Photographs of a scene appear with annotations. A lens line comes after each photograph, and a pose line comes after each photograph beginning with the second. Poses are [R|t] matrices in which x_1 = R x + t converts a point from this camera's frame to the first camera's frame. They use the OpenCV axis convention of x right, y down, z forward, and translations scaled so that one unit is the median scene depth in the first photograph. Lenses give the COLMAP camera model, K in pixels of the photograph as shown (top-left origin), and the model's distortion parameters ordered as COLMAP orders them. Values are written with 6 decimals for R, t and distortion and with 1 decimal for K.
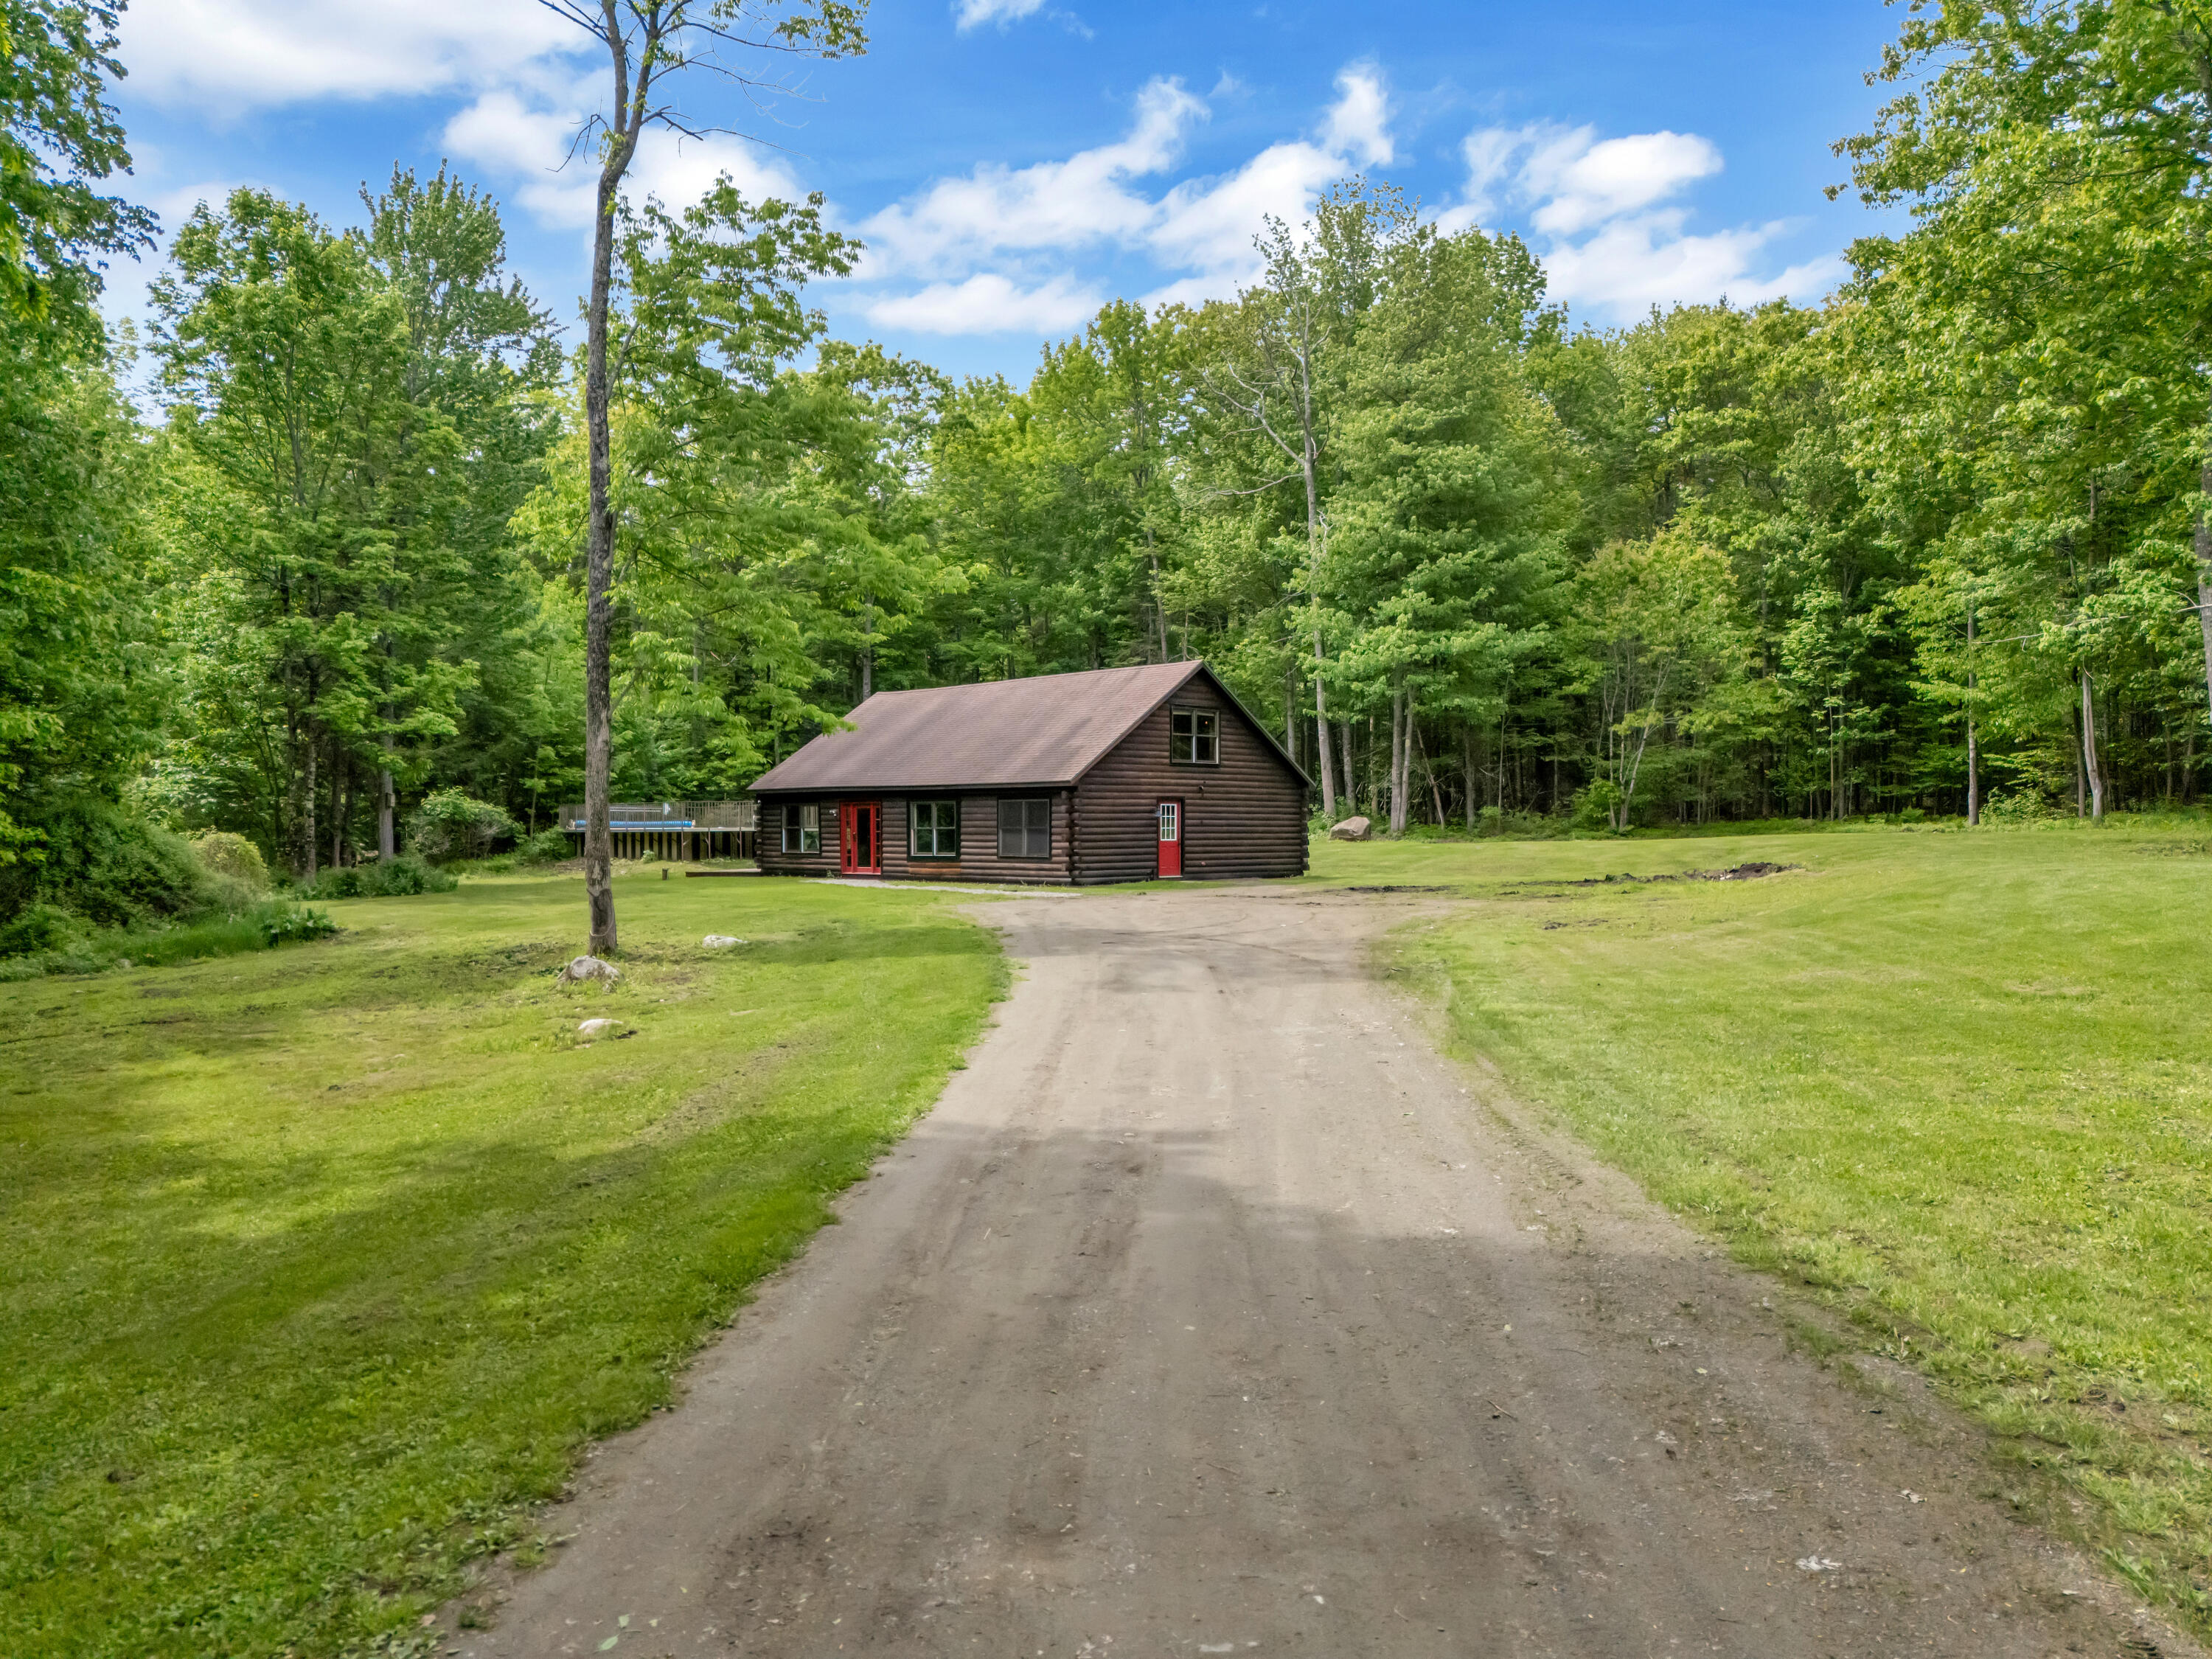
lens RADIAL K [[1633.4, 0, 1104.6], [0, 1633.4, 816.9], [0, 0, 1]] dist [0.086972, -0.081312]
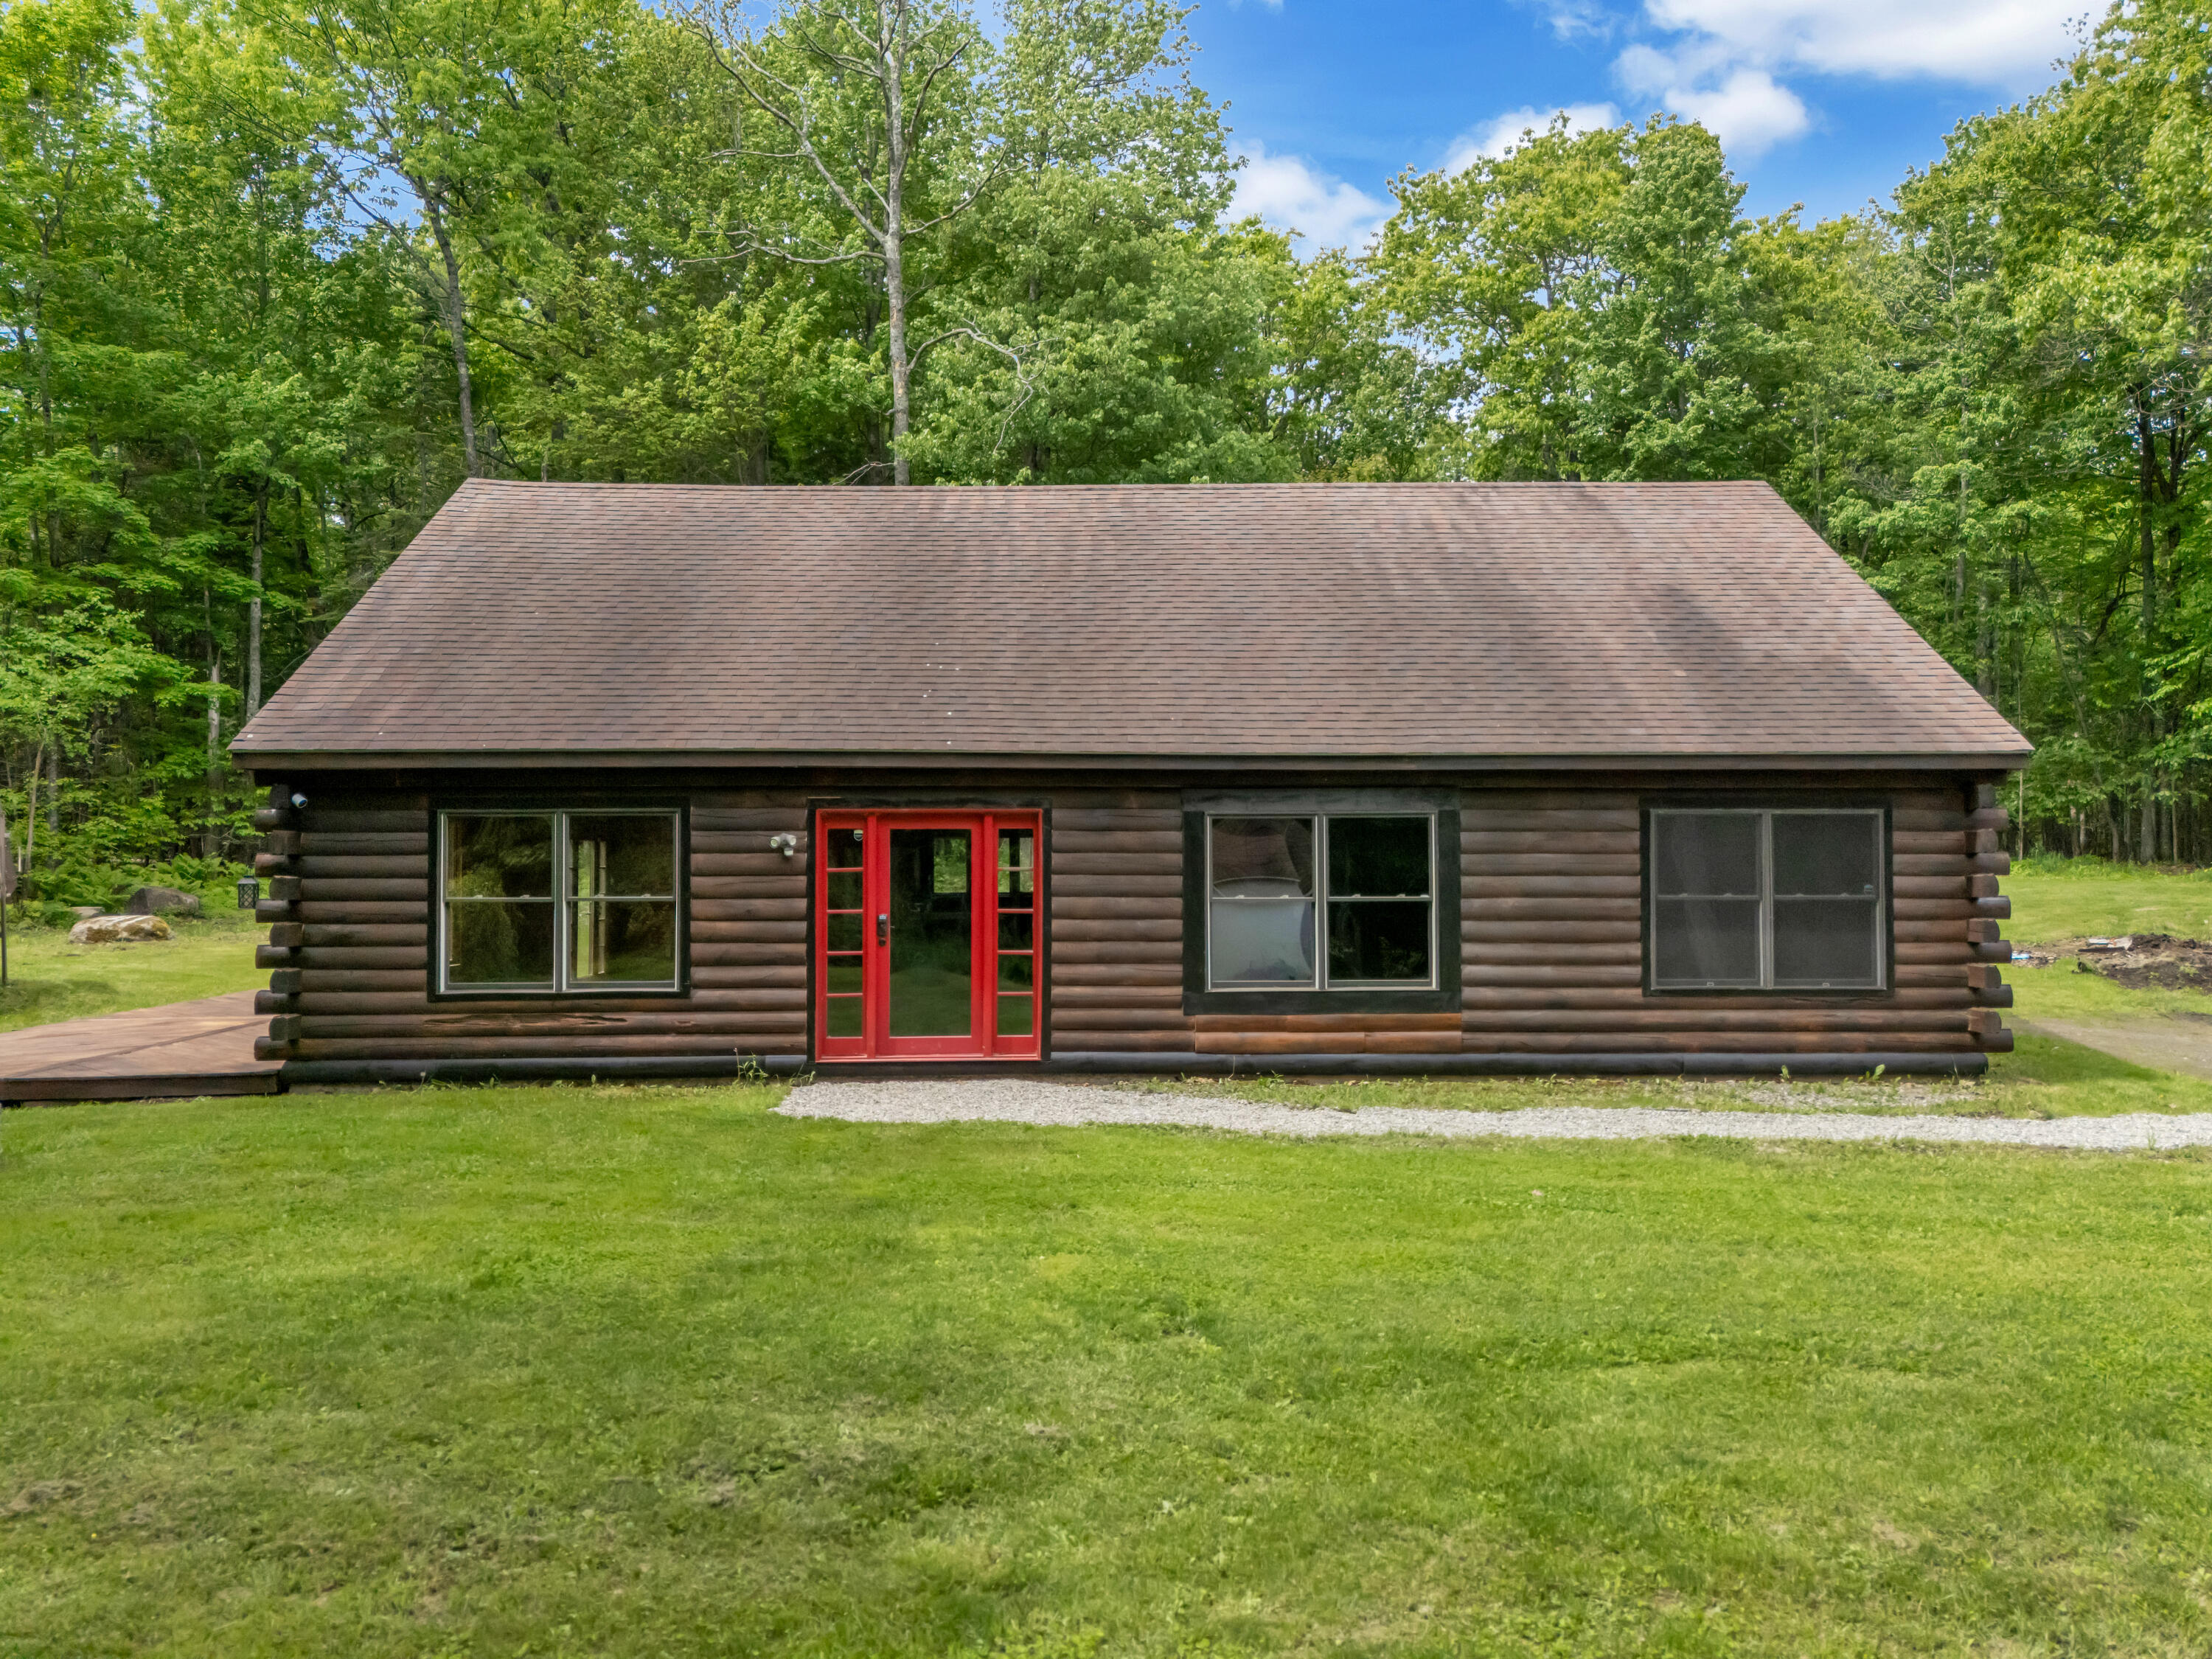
lens RADIAL K [[1604.3, 0, 1030.4], [0, 1604.3, 862.3], [0, 0, 1]] dist [0.083973, -0.064022]
pose [[0.686596, -0.001256, 0.727038, -0.326674], [-0.005437, 0.999962, 0.006862, -0.001481], [-0.727019, -0.008664, 0.686563, 0.767672]]
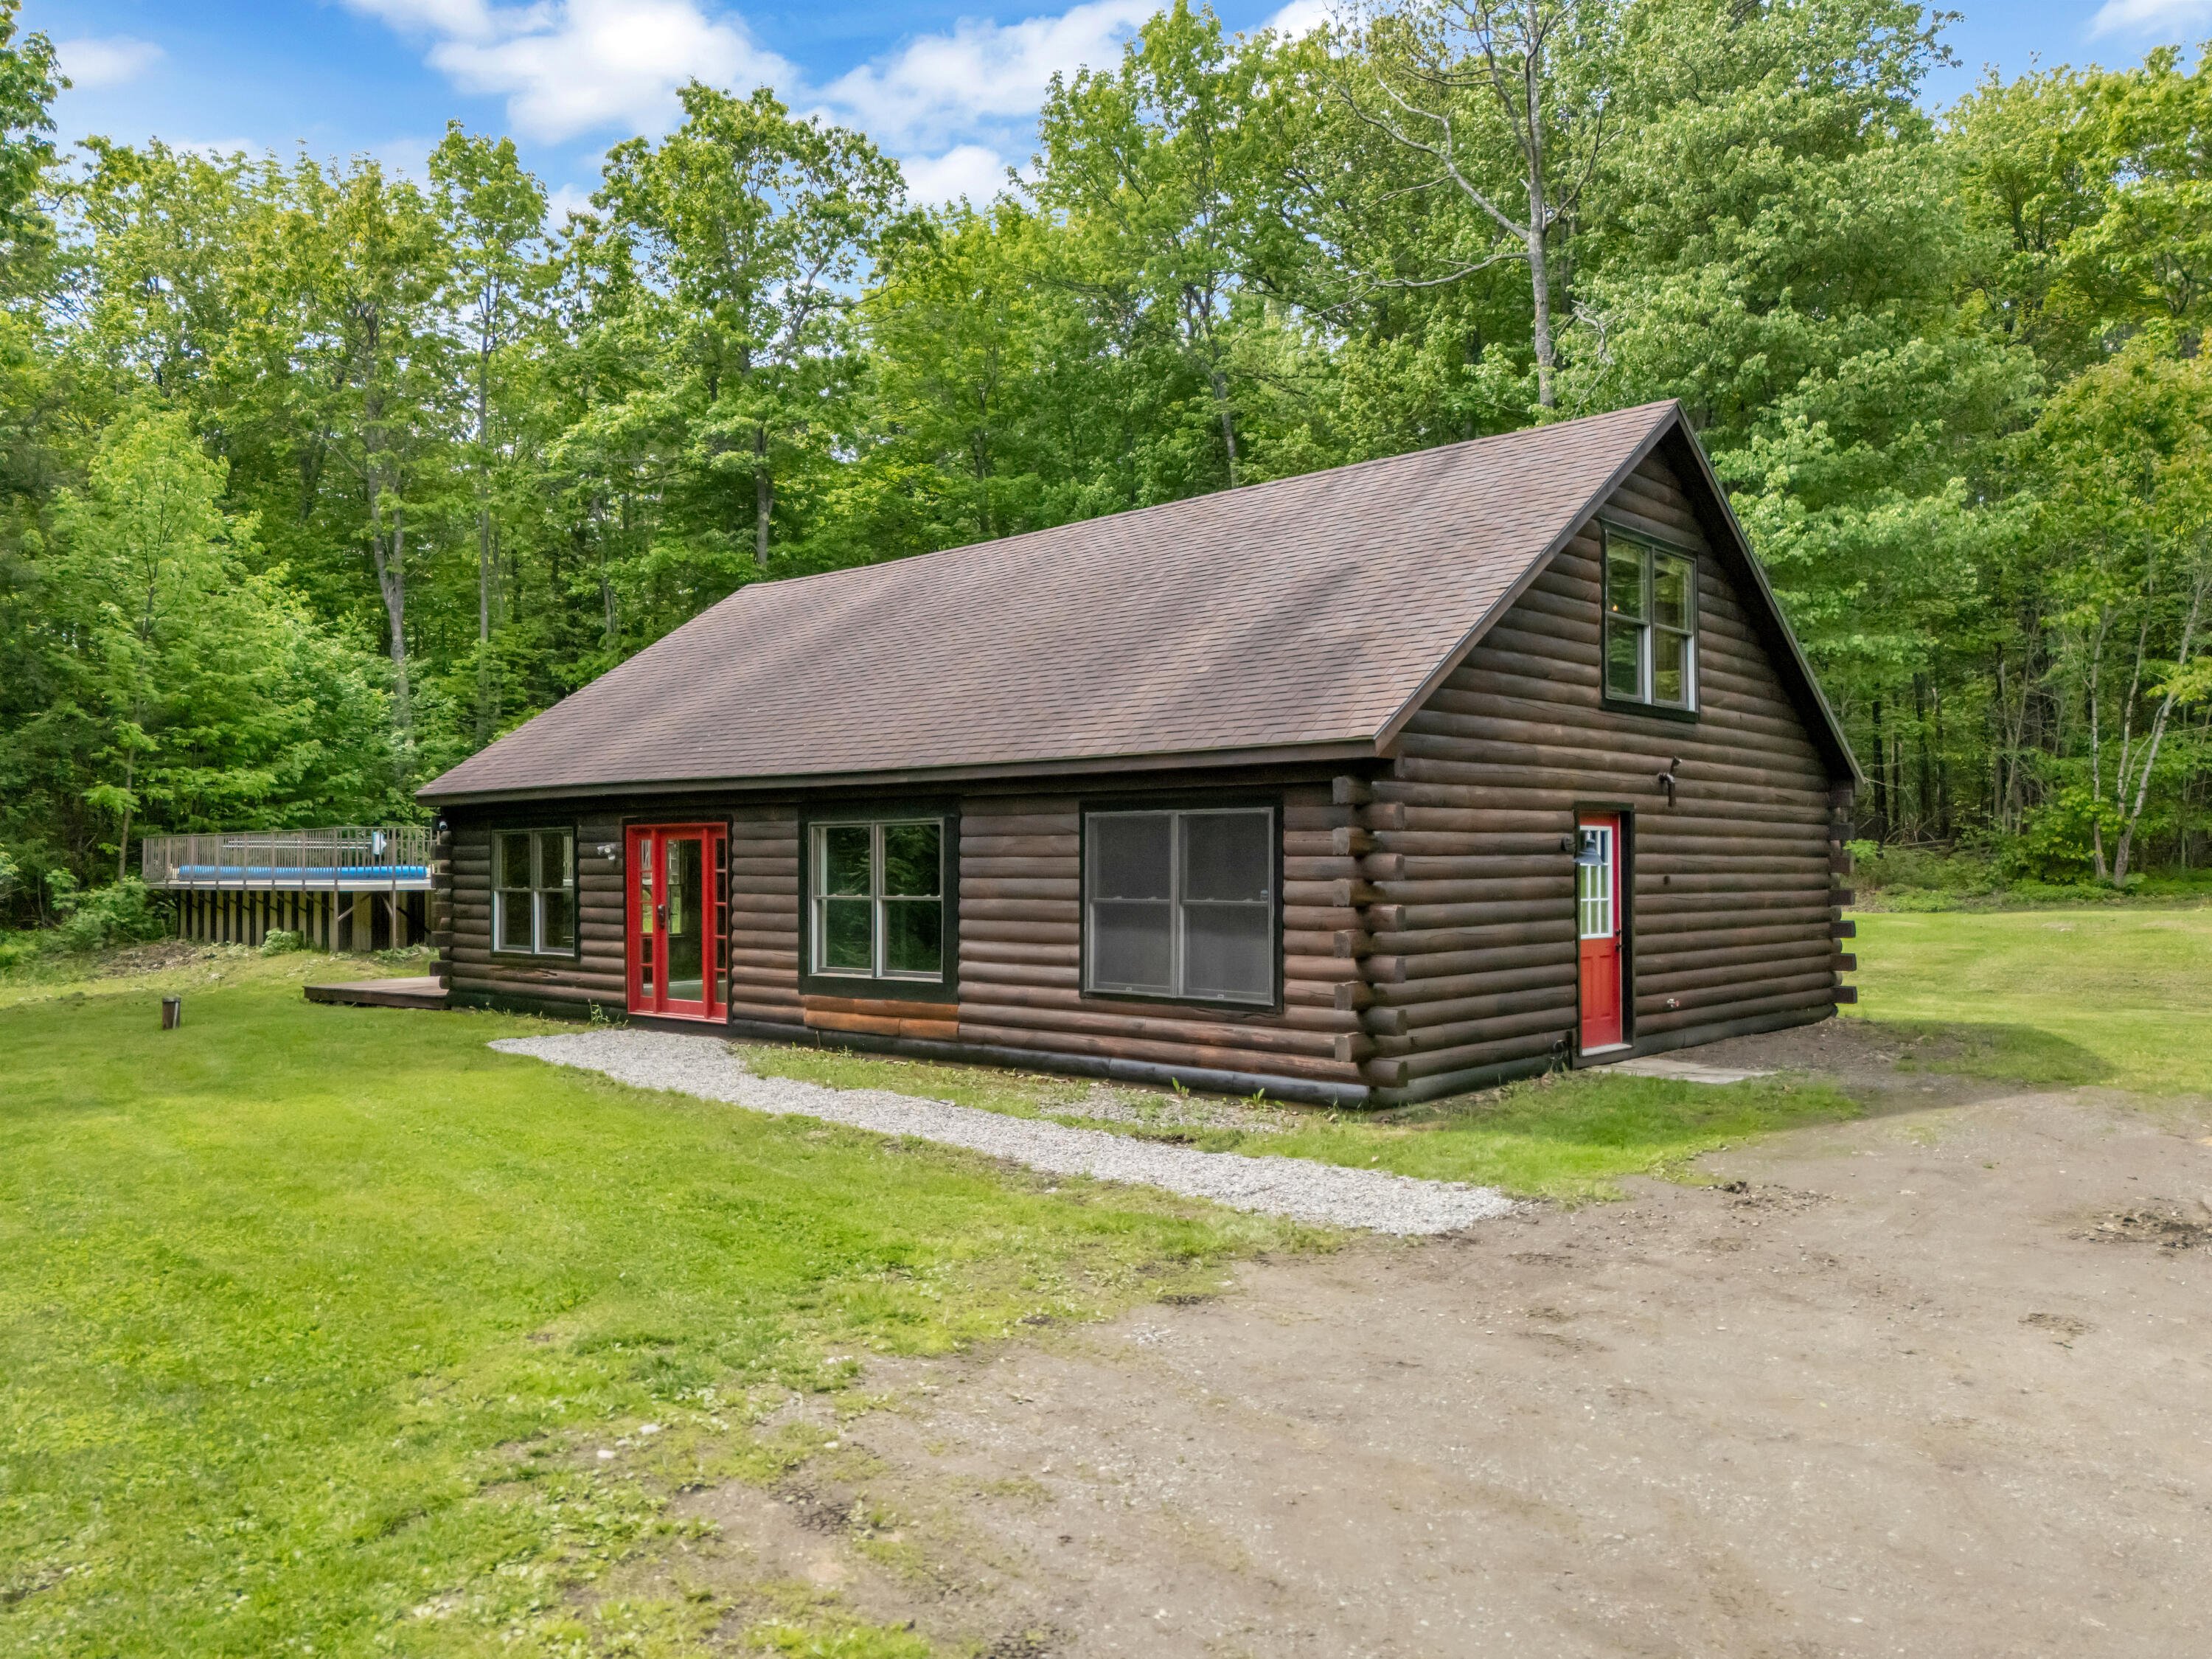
lens RADIAL K [[1633.4, 0, 1104.6], [0, 1633.4, 816.9], [0, 0, 1]] dist [0.086972, -0.081312]
pose [[0.999124, 0.001491, 0.041810, -0.065396], [-0.000574, 0.999759, -0.021926, -0.002317], [-0.041832, 0.021883, 0.998885, 0.602221]]
